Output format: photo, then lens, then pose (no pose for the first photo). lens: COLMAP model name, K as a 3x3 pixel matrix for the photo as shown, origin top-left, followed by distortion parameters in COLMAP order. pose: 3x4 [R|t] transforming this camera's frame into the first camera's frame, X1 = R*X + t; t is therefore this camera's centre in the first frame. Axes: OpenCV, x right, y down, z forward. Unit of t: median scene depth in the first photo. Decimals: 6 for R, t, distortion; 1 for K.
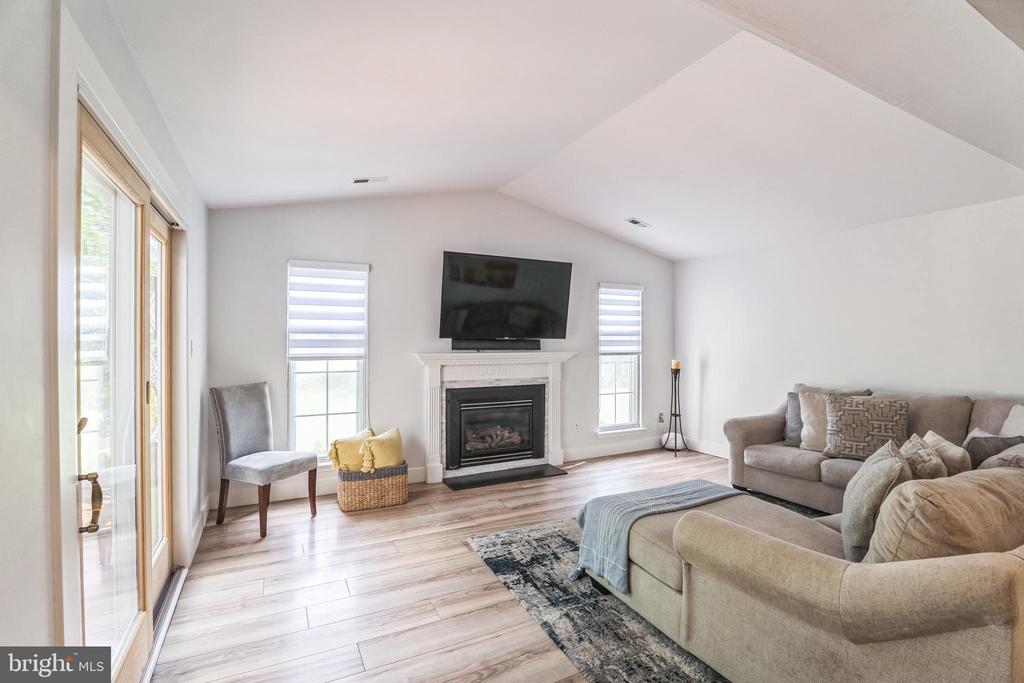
lens RADIAL K [[461.0, 0, 515.6], [0, 461.0, 334.6], [0, 0, 1]] dist [-0.024475, 0.002480]
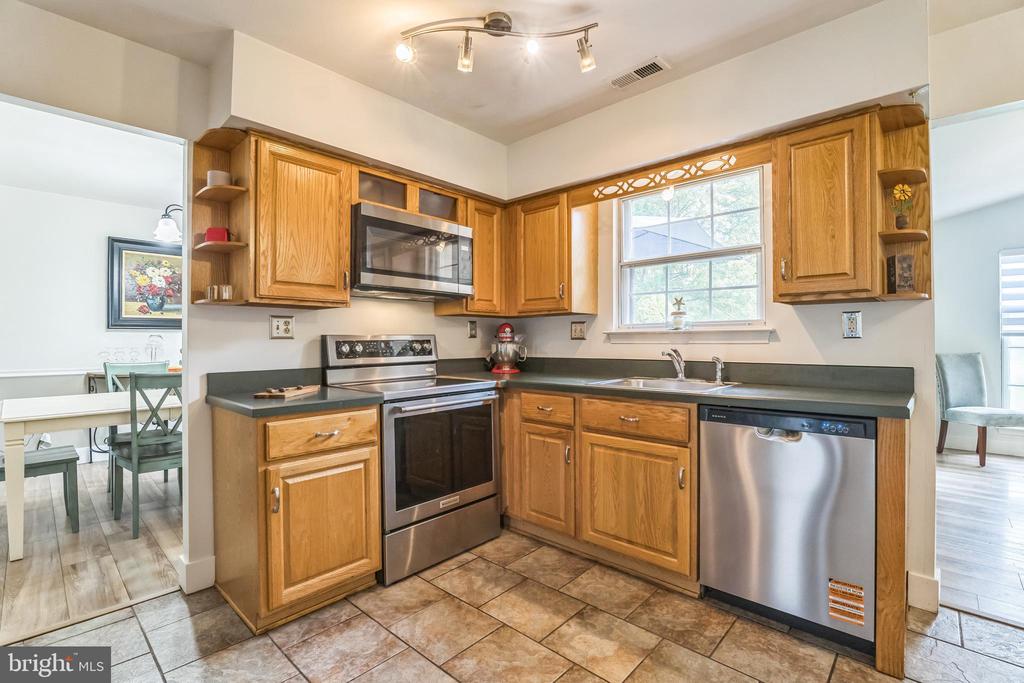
lens RADIAL K [[461.0, 0, 509.0], [0, 461.0, 338.5], [0, 0, 1]] dist [-0.024475, 0.002480]
pose [[0.320207, -0.009697, -0.947298, 0.184814], [0.013170, 0.999897, -0.005784, 0.051472], [0.947256, -0.010624, 0.320301, -0.546389]]
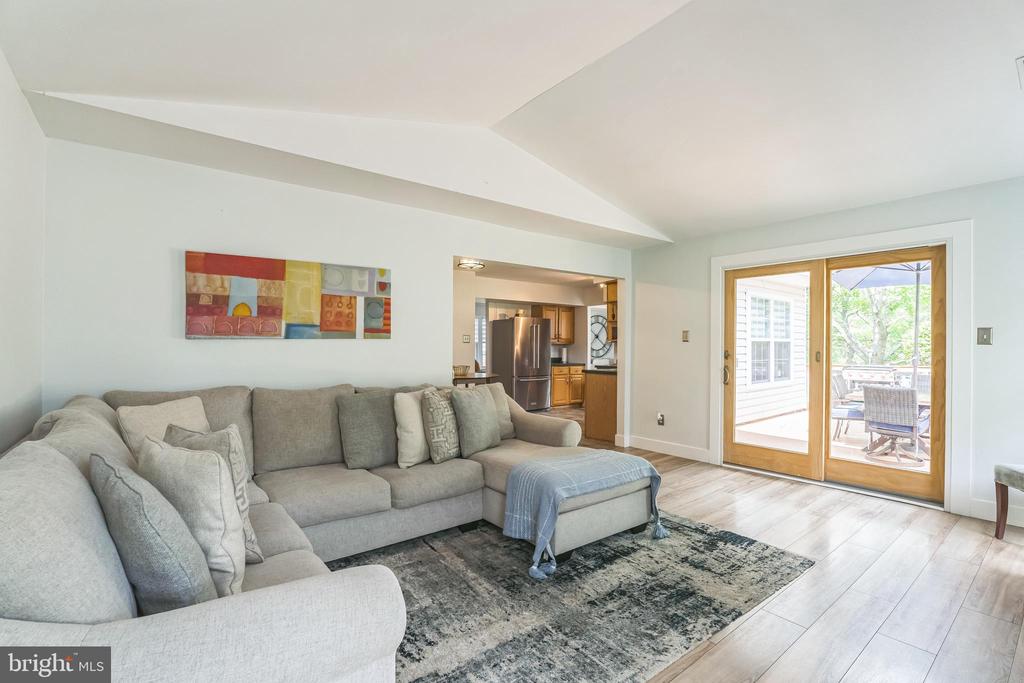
lens RADIAL K [[461.0, 0, 493.4], [0, 461.0, 347.1], [0, 0, 1]] dist [-0.024475, 0.002480]
pose [[-0.989954, 0.002222, -0.141369, 0.454209], [0.003501, 0.999955, -0.008796, 0.040427], [0.141343, -0.009202, -0.989918, 1.321248]]
